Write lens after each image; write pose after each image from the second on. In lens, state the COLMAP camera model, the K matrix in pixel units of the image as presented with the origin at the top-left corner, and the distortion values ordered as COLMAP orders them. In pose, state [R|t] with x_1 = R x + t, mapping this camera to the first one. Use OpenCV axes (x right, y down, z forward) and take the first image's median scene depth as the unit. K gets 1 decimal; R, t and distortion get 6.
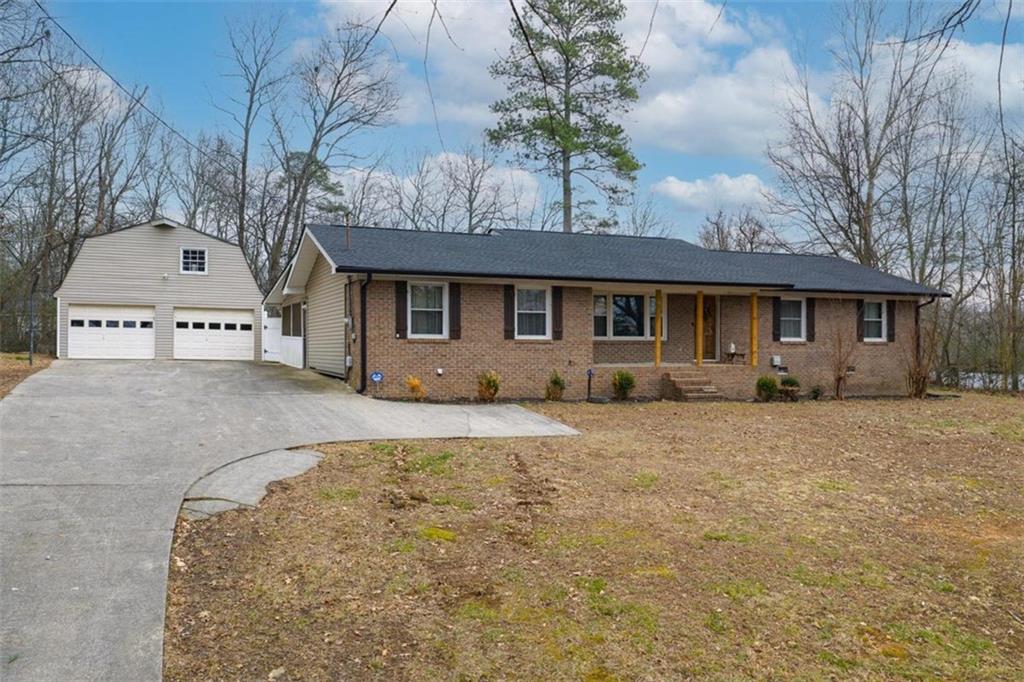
lens RADIAL K [[846.0, 0, 516.0], [0, 846.0, 345.7], [0, 0, 1]] dist [0.036422, -0.070100]
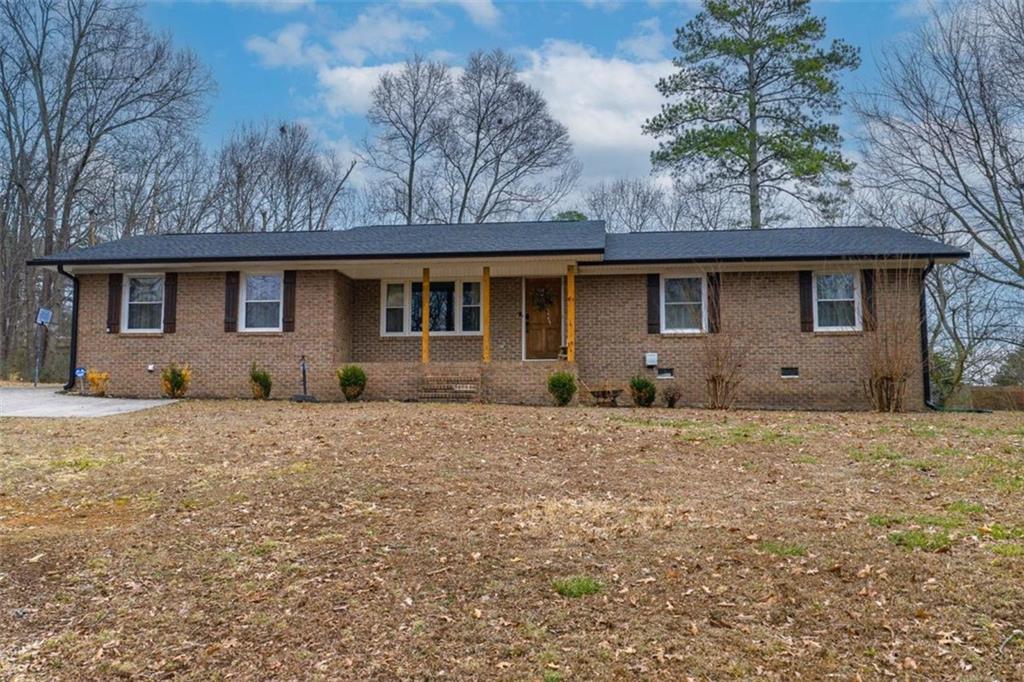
lens RADIAL K [[846.0, 0, 516.0], [0, 846.0, 345.7], [0, 0, 1]] dist [0.036422, -0.070100]
pose [[0.871976, -0.044598, -0.487514, 0.601898], [0.001836, 0.996133, -0.087842, 0.075017], [0.489546, 0.075701, 0.868685, 0.323632]]
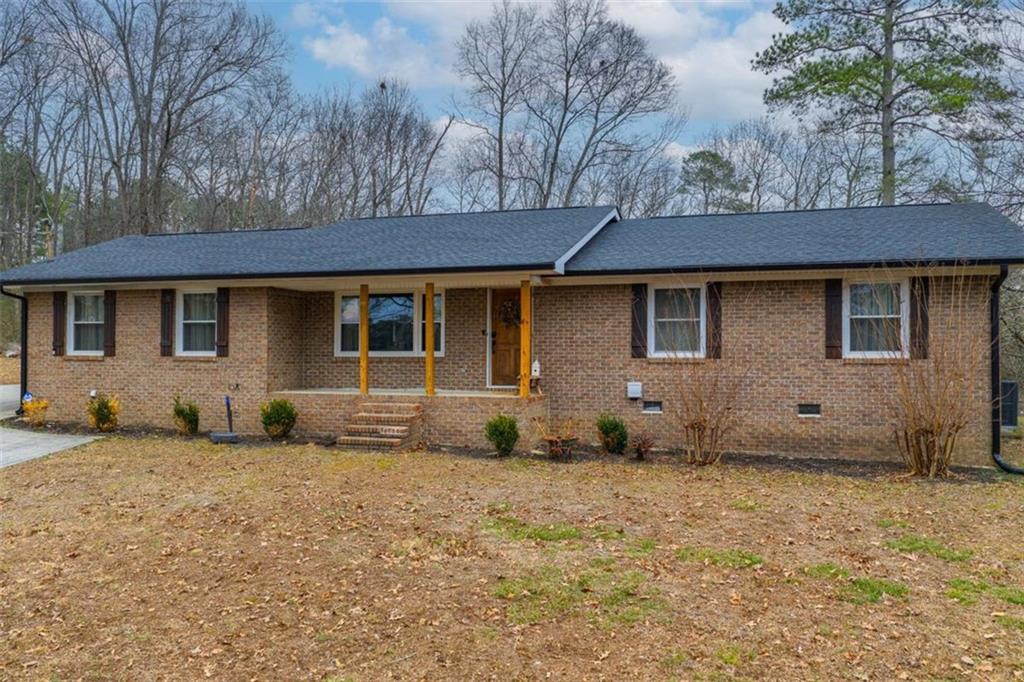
lens RADIAL K [[846.0, 0, 516.0], [0, 846.0, 345.7], [0, 0, 1]] dist [0.036422, -0.070100]
pose [[0.758265, -0.007209, -0.651907, 0.677893], [-0.000486, 0.999932, -0.011623, -0.007279], [0.651947, 0.009131, 0.758210, 0.523774]]
